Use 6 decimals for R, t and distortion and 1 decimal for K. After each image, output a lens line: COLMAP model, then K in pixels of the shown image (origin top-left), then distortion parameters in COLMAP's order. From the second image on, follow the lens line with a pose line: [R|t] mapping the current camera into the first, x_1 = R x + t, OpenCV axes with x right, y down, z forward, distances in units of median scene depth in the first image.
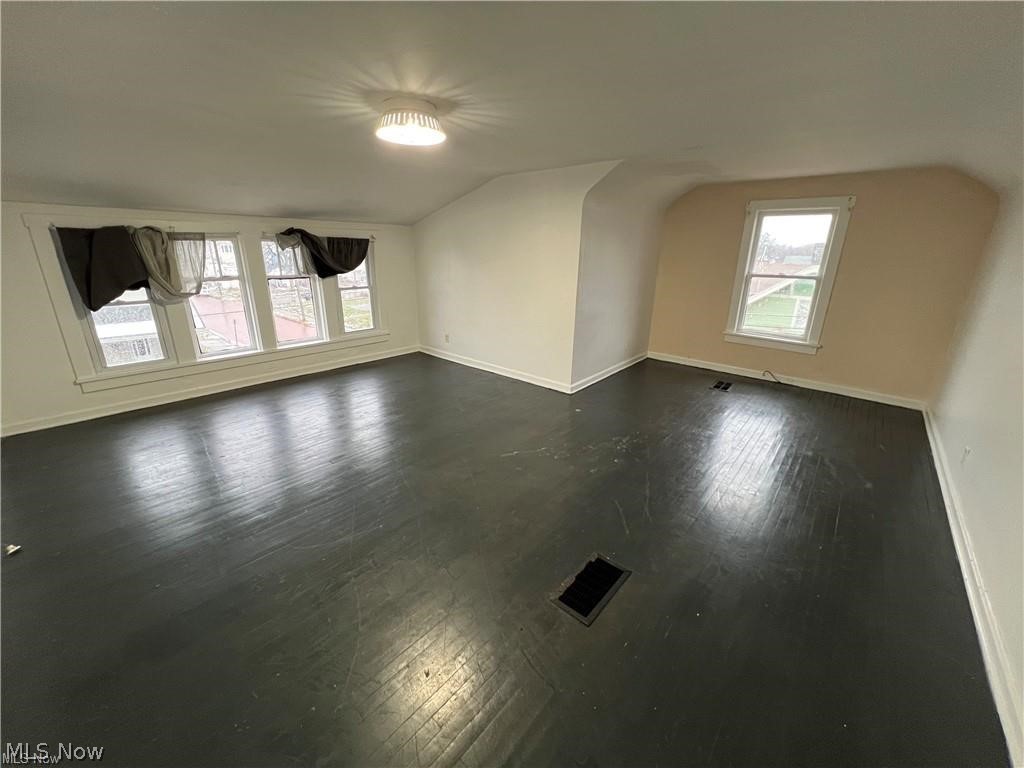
lens RADIAL K [[405.5, 0, 508.9], [0, 405.5, 384.9], [0, 0, 1]] dist [-0.007691, 0.000297]
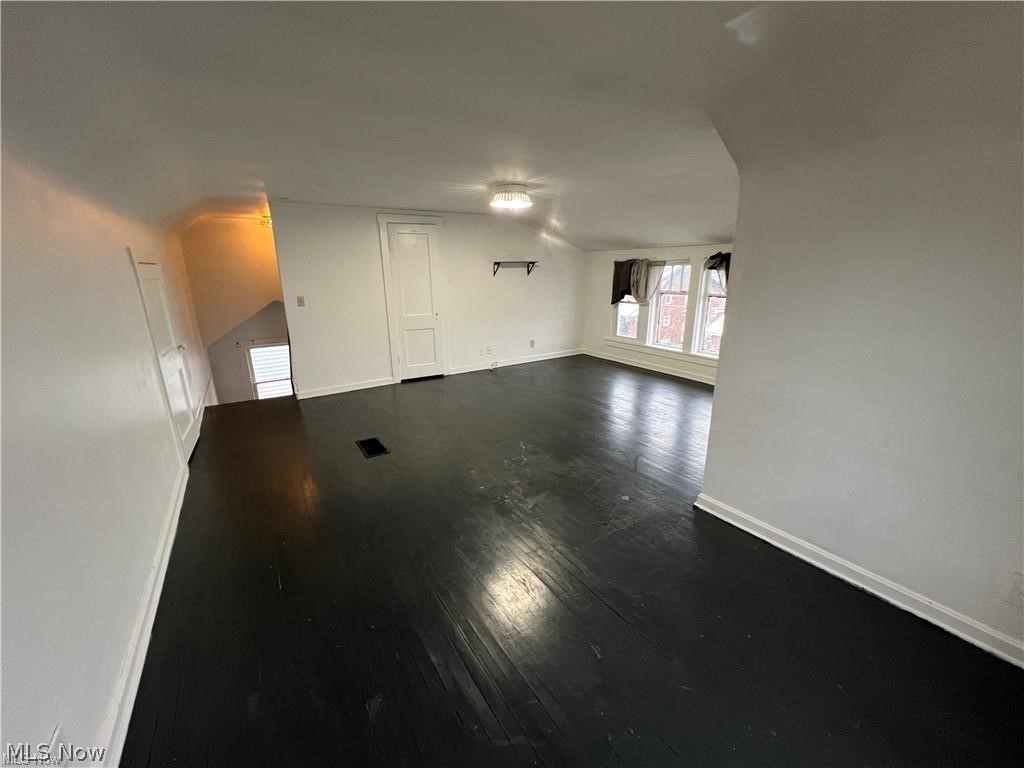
lens RADIAL K [[405.5, 0, 509.9], [0, 405.5, 380.8], [0, 0, 1]] dist [-0.007691, 0.000297]
pose [[-0.275561, 0.244495, -0.929671, 0.853928], [-0.296536, 0.898329, 0.324147, -0.293890], [0.914403, 0.365003, -0.175043, 0.895145]]
